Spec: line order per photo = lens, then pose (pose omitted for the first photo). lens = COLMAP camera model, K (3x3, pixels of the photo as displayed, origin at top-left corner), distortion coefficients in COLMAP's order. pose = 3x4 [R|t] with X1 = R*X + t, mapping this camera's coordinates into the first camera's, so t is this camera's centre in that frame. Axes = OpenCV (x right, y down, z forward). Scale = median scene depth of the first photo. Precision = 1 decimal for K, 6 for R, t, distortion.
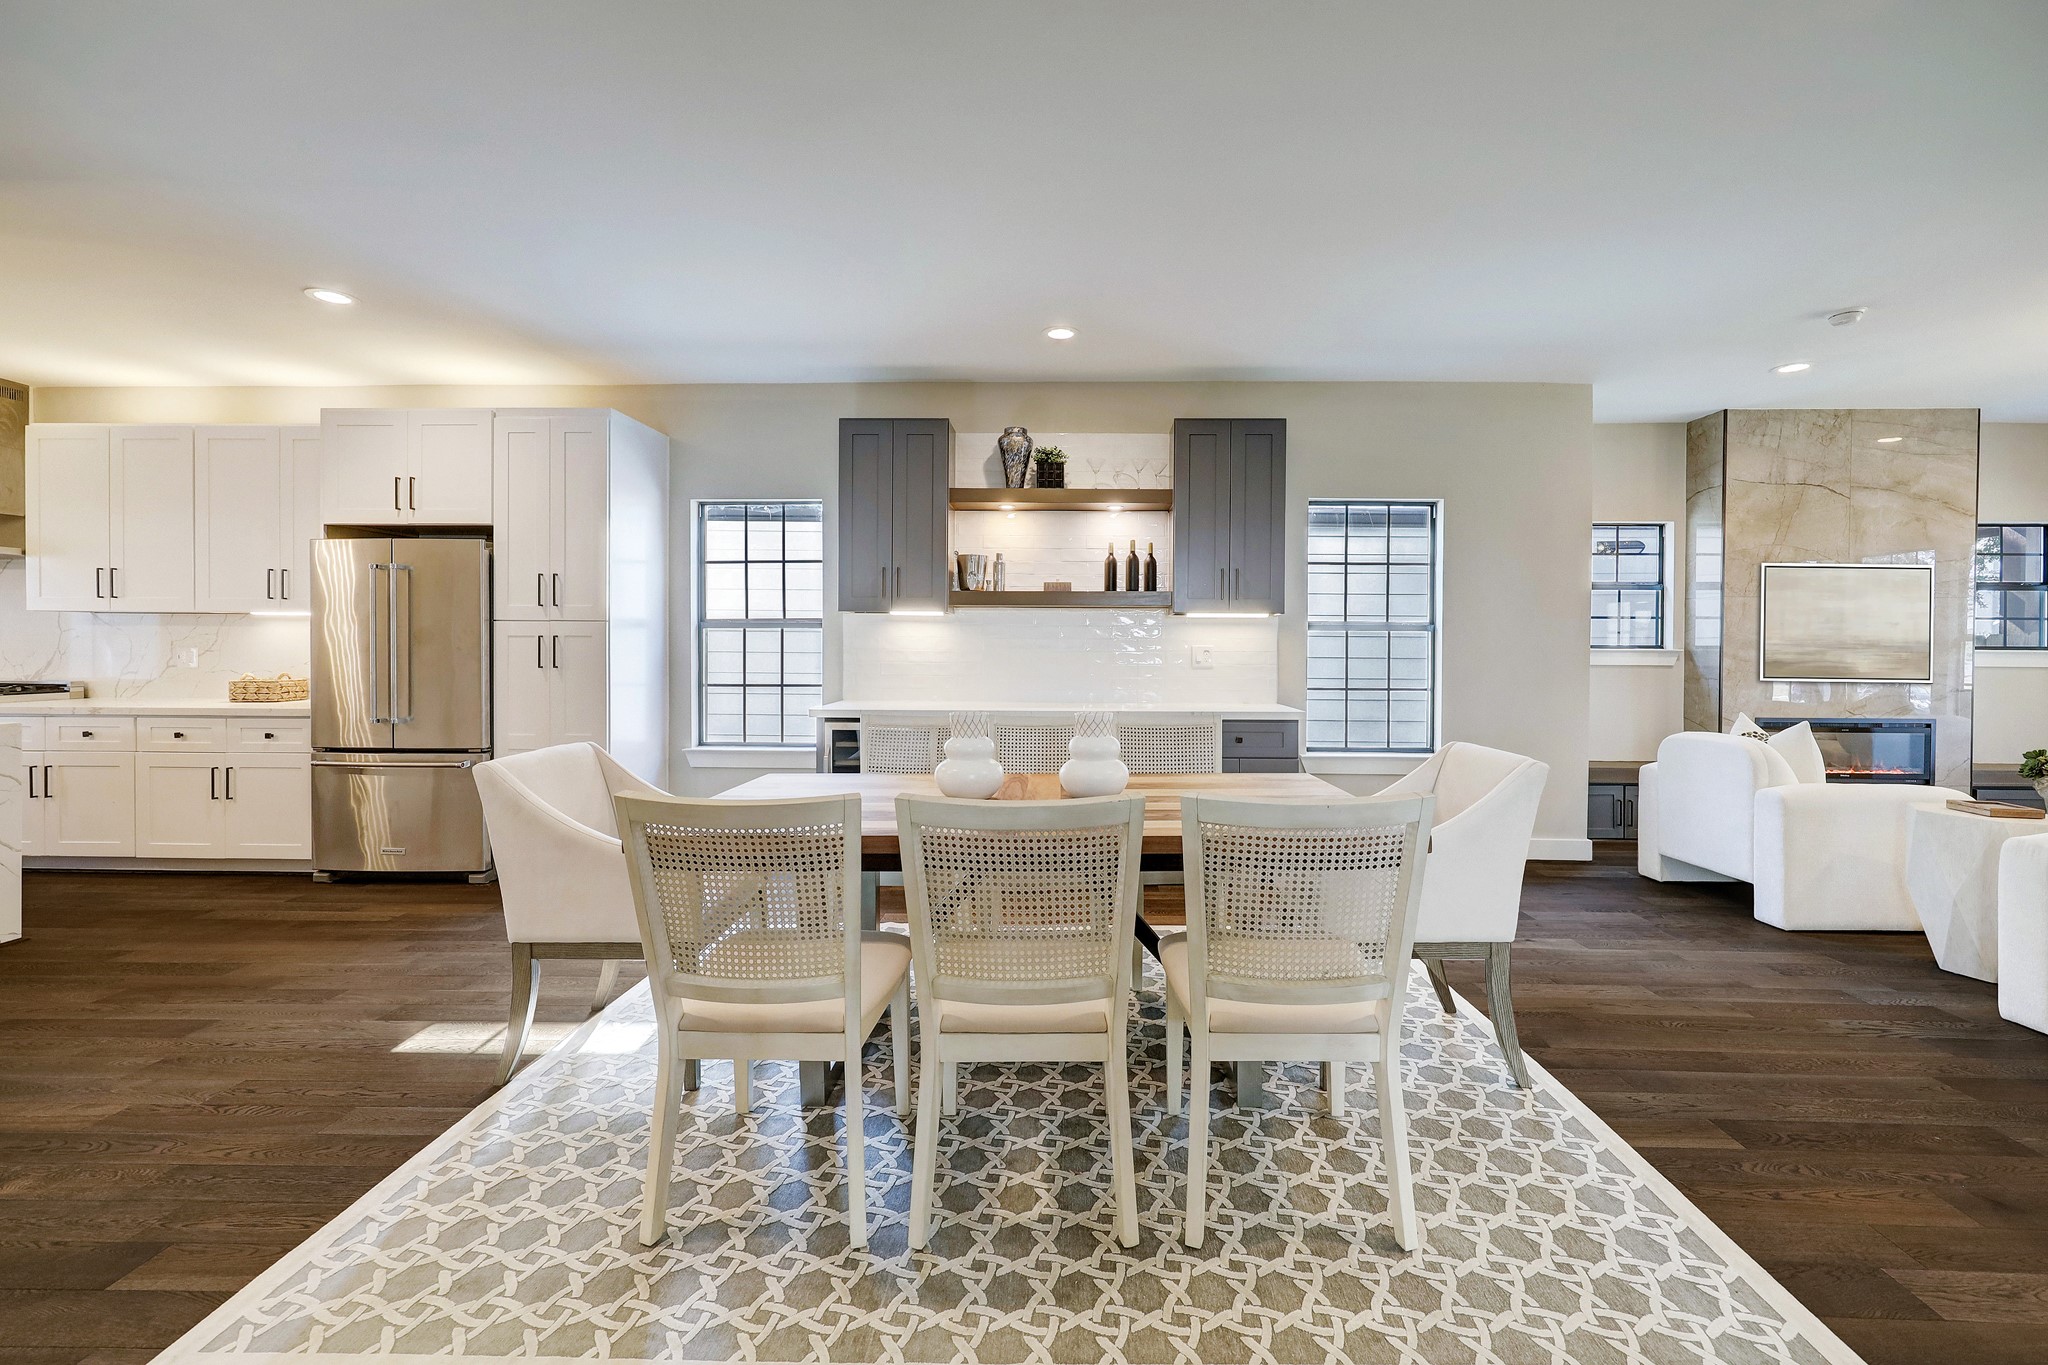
lens RADIAL K [[830.5, 0, 1076.1], [0, 830.5, 646.7], [0, 0, 1]] dist [-0.001861, 0.000675]
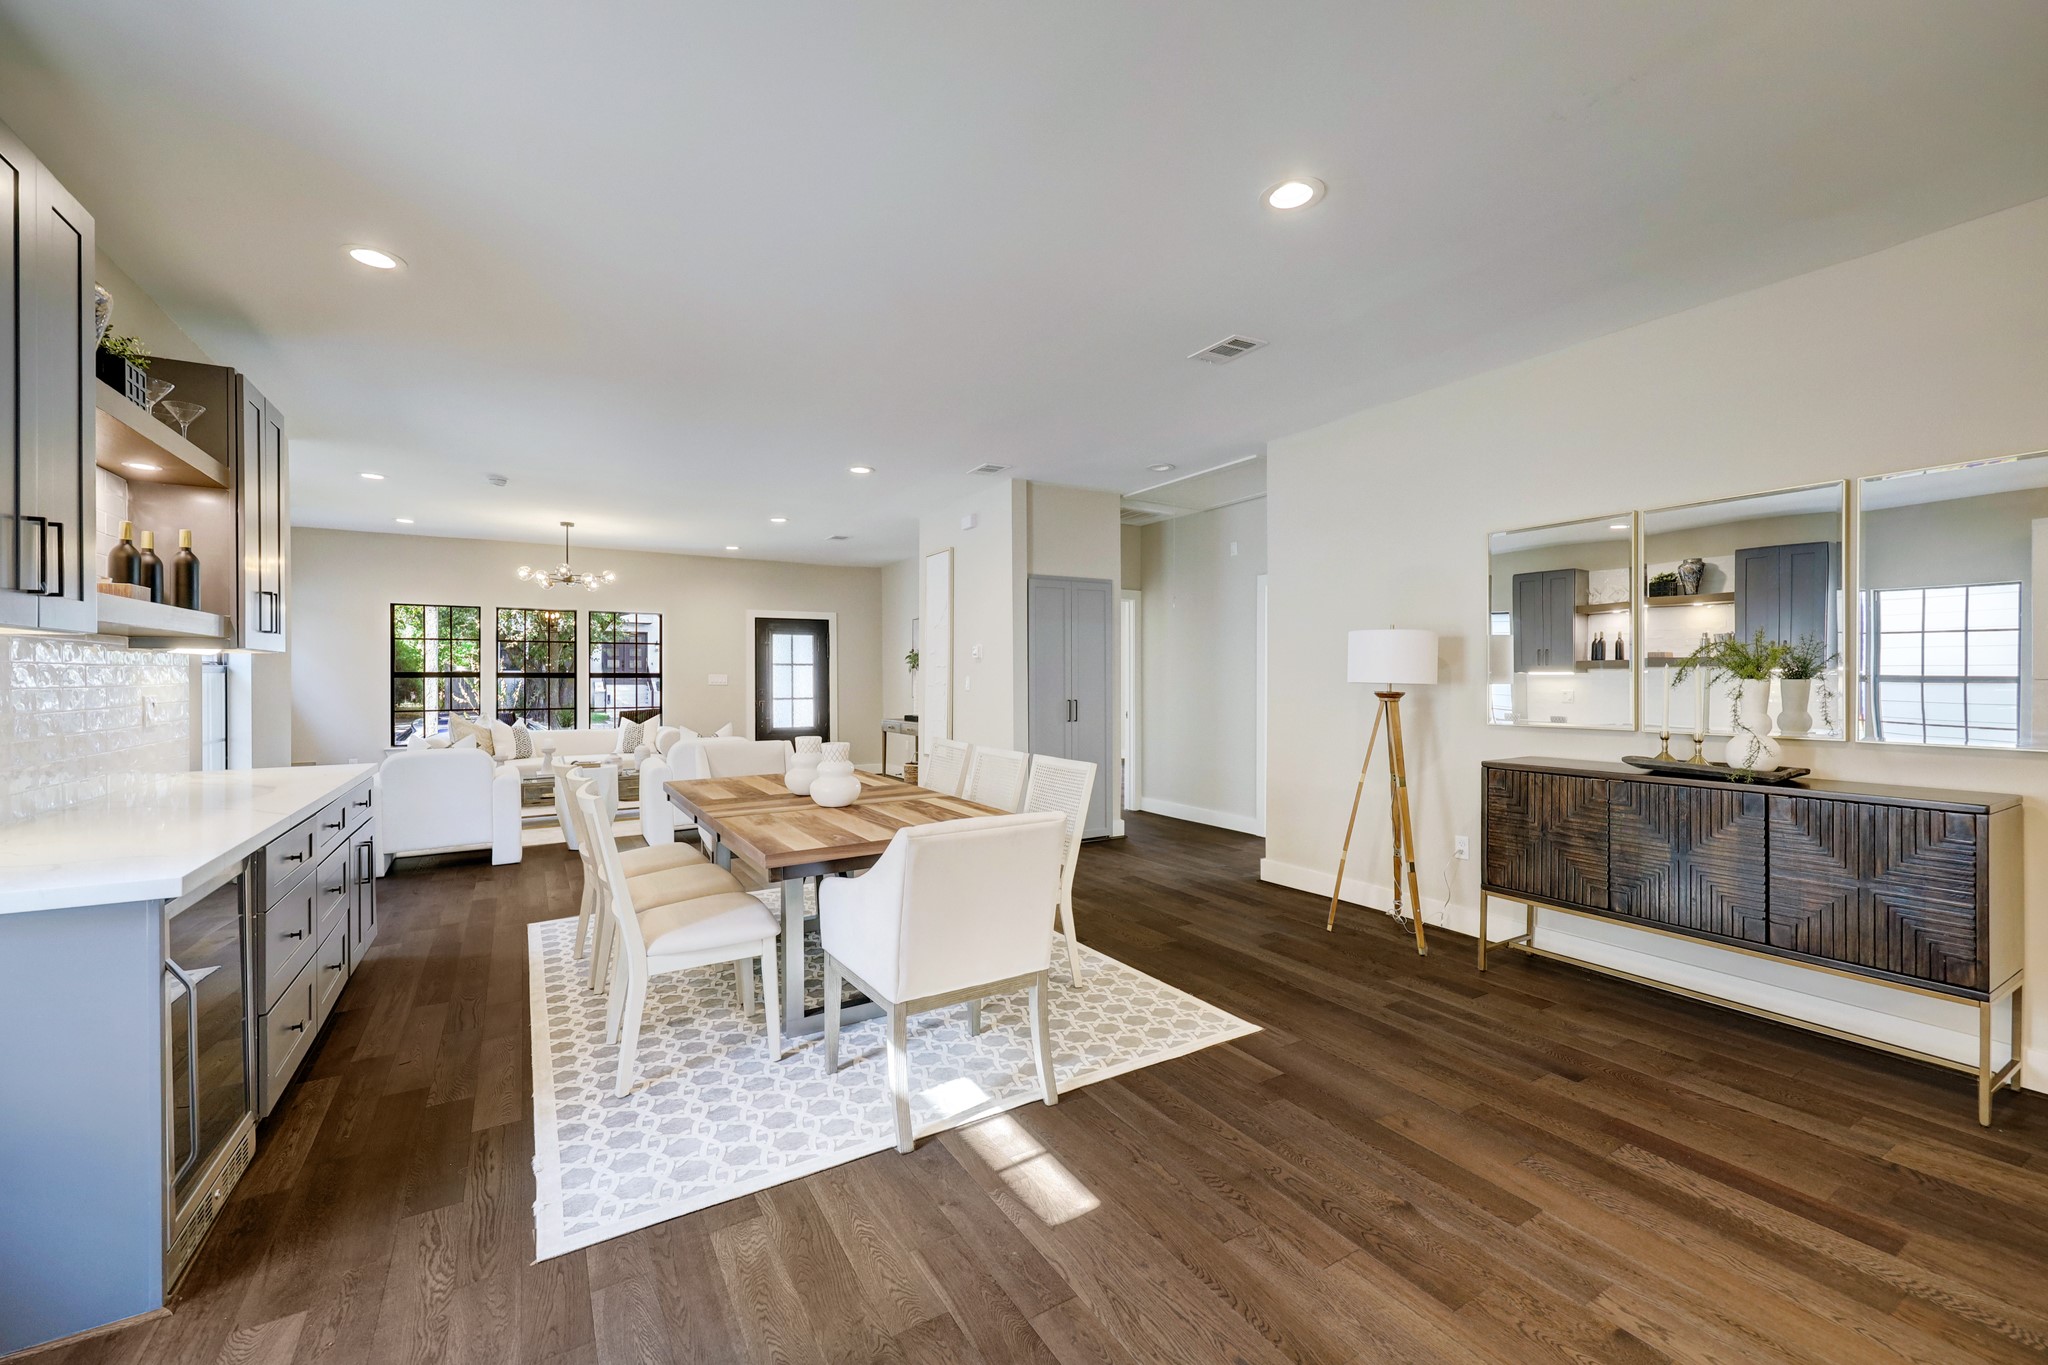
lens RADIAL K [[830.5, 0, 1013.5], [0, 830.5, 679.2], [0, 0, 1]] dist [-0.001861, 0.000675]
pose [[-0.517644, -0.007587, 0.855563, -1.797747], [0.006407, 0.999898, 0.012744, -0.046415], [-0.855572, 0.012078, -0.517542, 1.808662]]
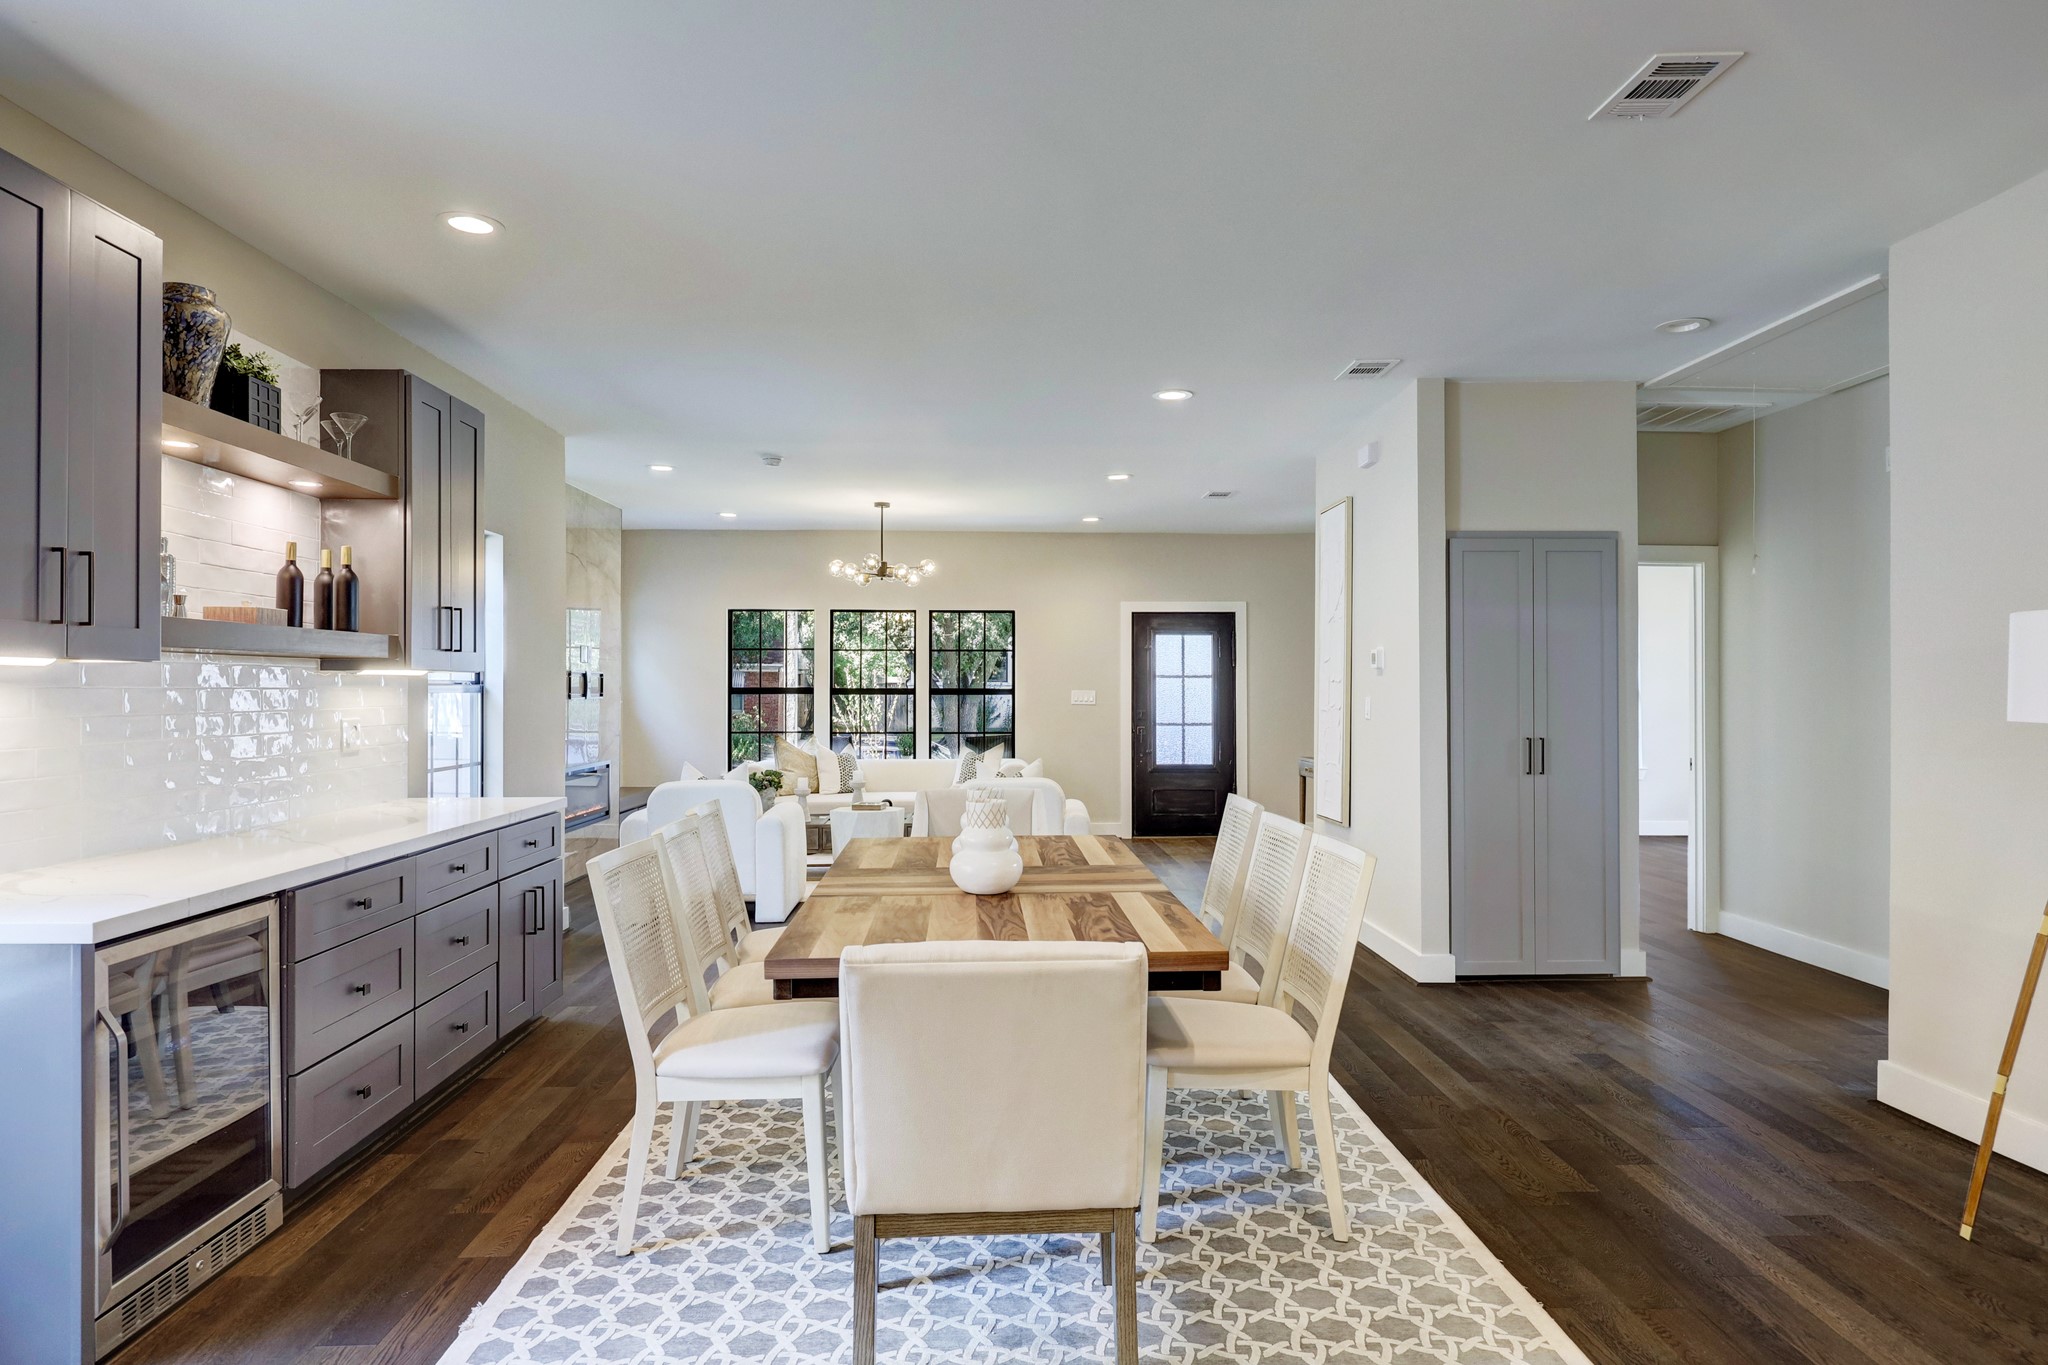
lens RADIAL K [[1160.9, 0, 1031.3], [0, 1160.9, 679.0], [0, 0, 1]] dist [0.002308, 0.000294]
pose [[-0.040652, 0.002756, 0.999170, -1.786594], [0.008719, 0.999959, -0.002403, -0.061865], [-0.999135, 0.008614, -0.040674, 1.252578]]
